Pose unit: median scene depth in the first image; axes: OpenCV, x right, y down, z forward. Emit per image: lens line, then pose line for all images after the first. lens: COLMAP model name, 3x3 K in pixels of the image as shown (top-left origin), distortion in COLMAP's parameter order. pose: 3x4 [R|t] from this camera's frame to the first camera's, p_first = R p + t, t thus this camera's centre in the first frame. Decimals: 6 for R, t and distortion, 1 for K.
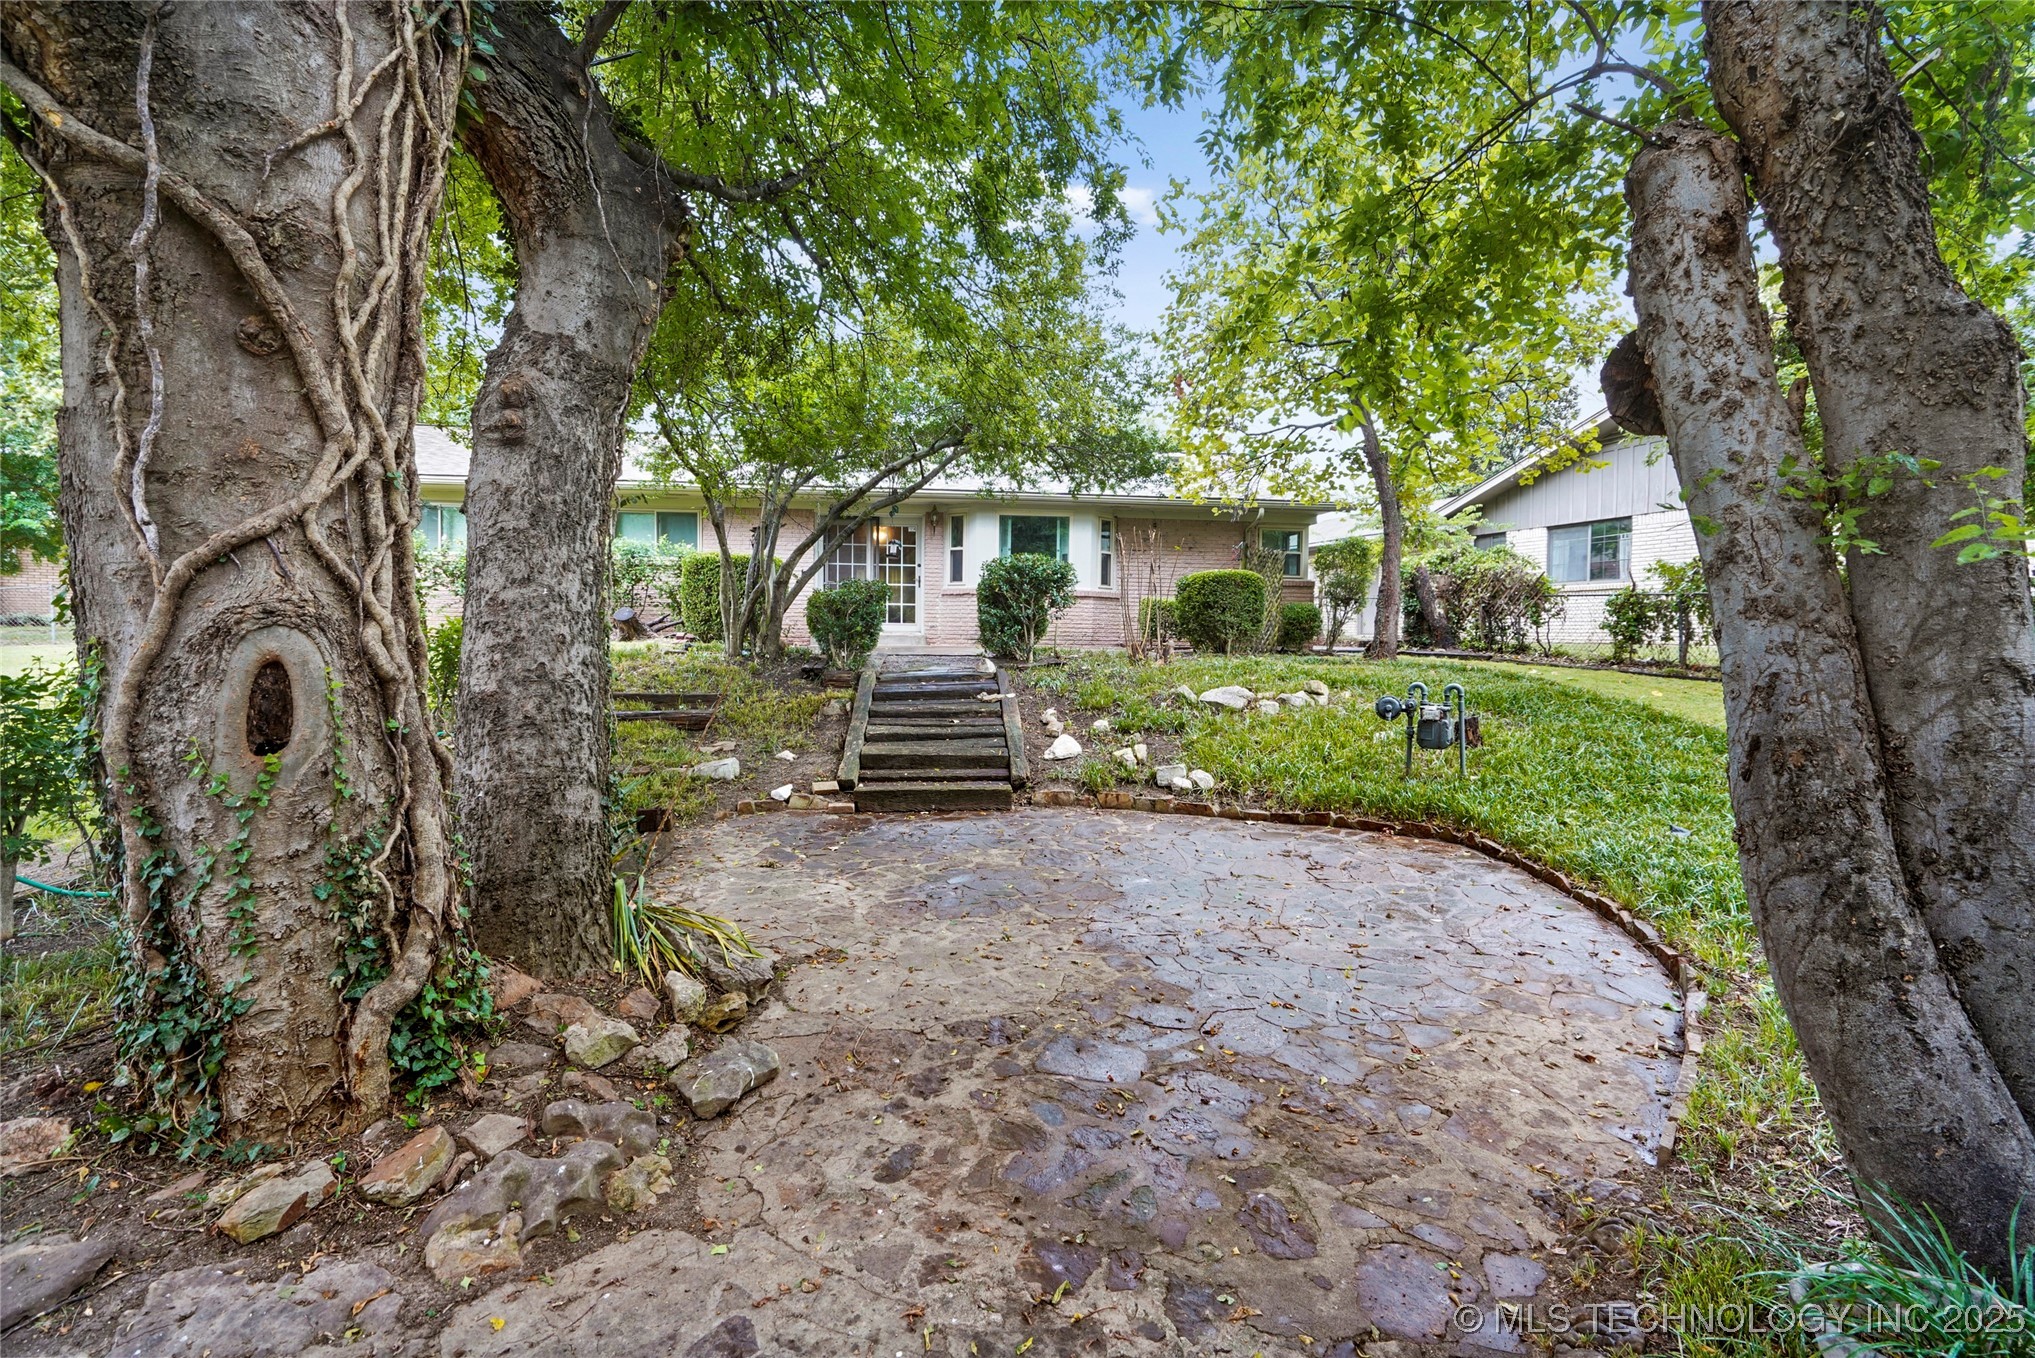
lens RADIAL K [[956.4, 0, 1023.5], [0, 956.4, 680.0], [0, 0, 1]] dist [-0.000638, 0.006927]
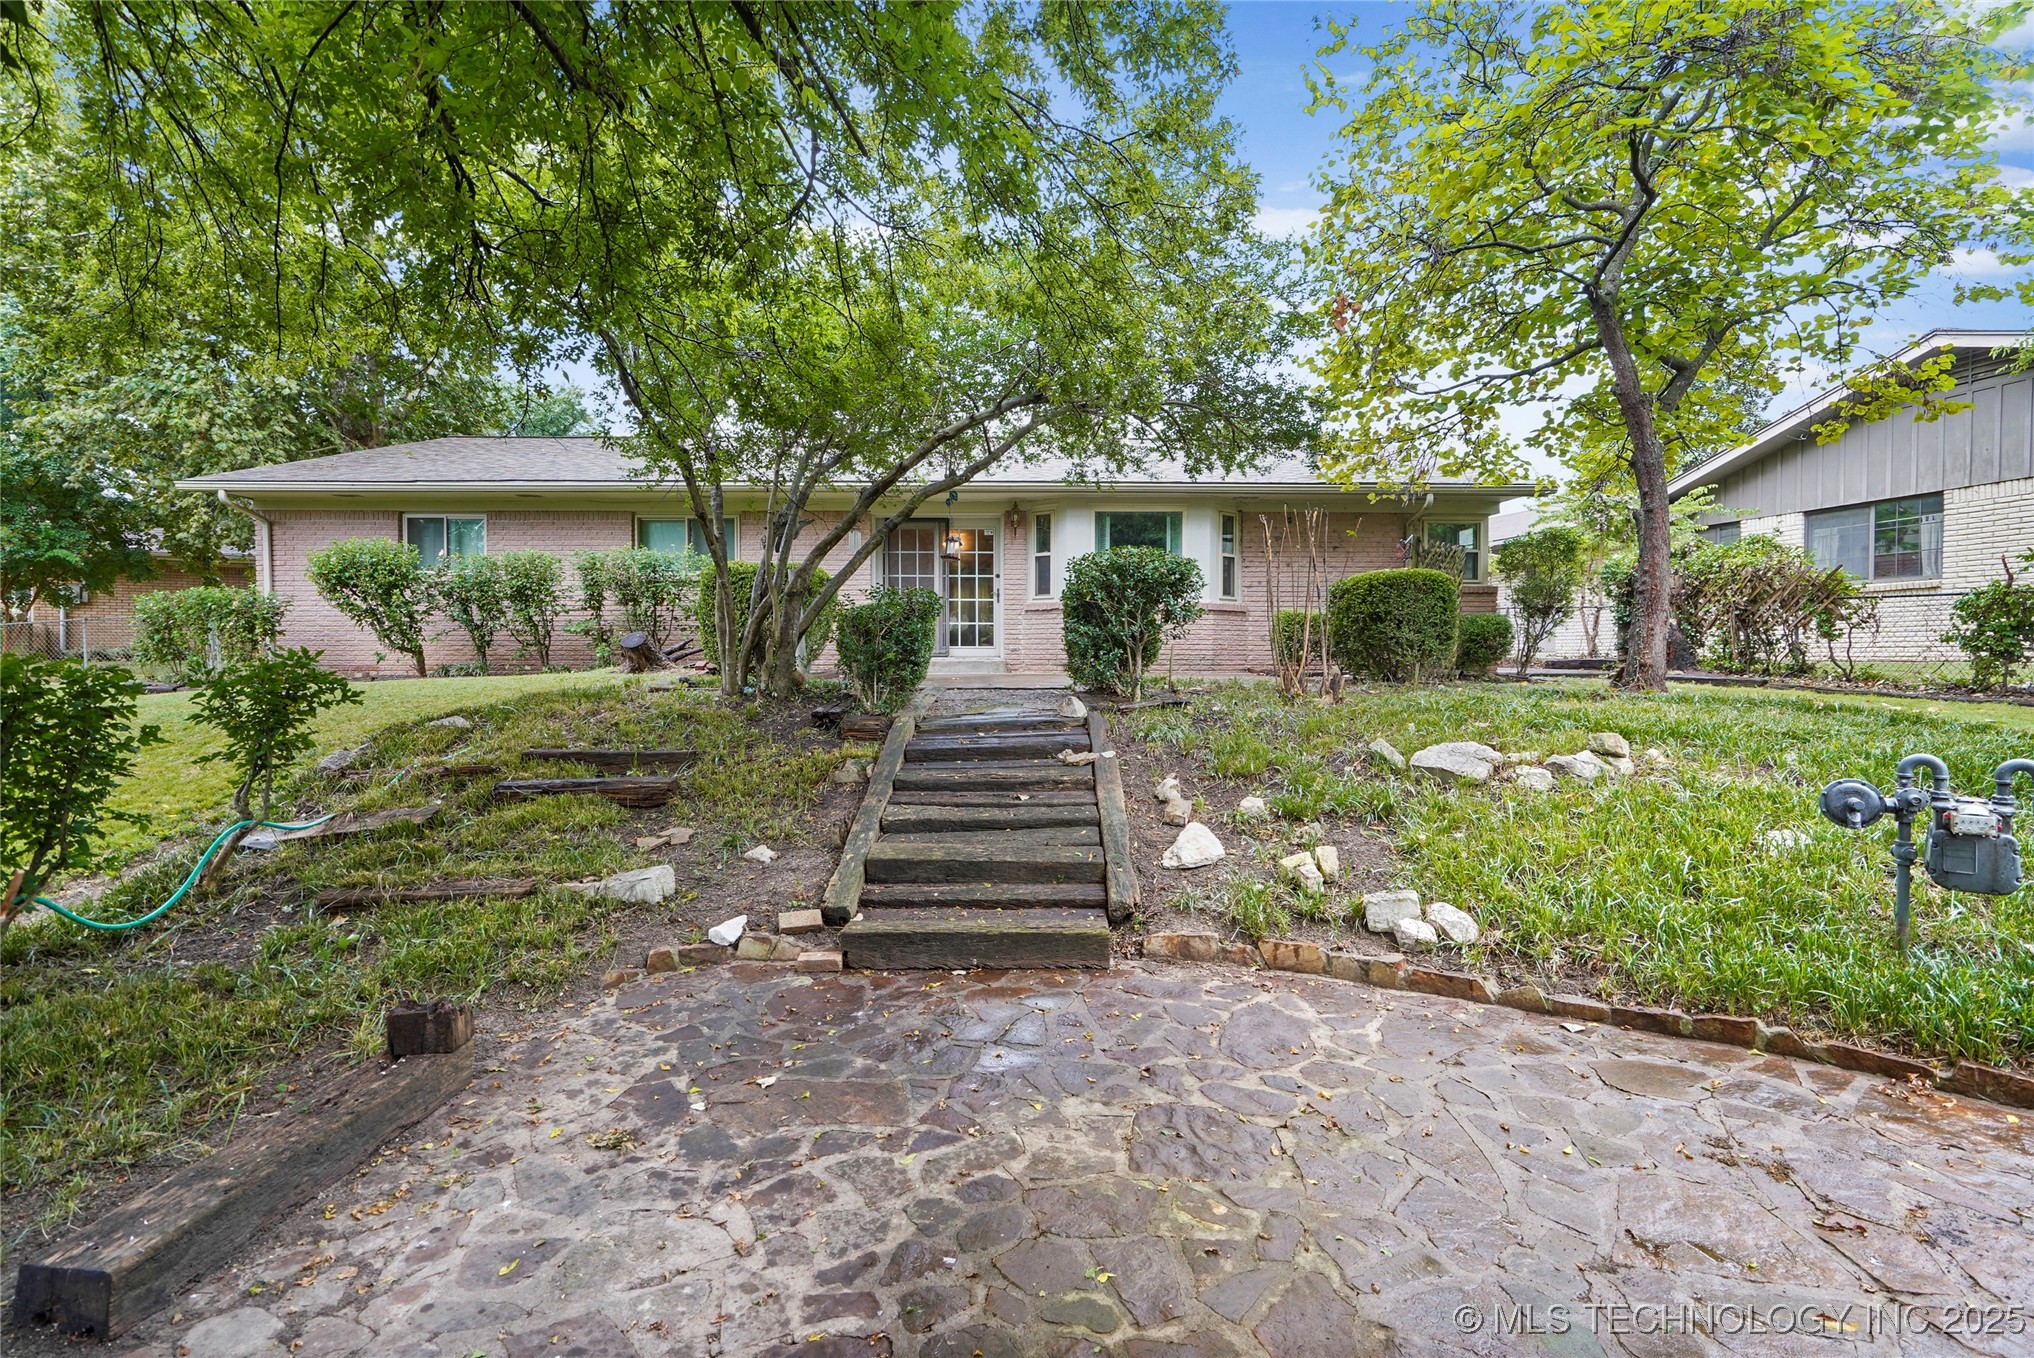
lens RADIAL K [[956.0, 0, 1006.0], [0, 956.0, 686.8], [0, 0, 1]] dist [-0.000638, 0.006927]
pose [[0.992237, -0.007701, -0.124125, -0.000944], [0.005818, 0.999863, -0.015523, -0.018285], [0.124228, 0.014681, 0.992145, 0.288845]]
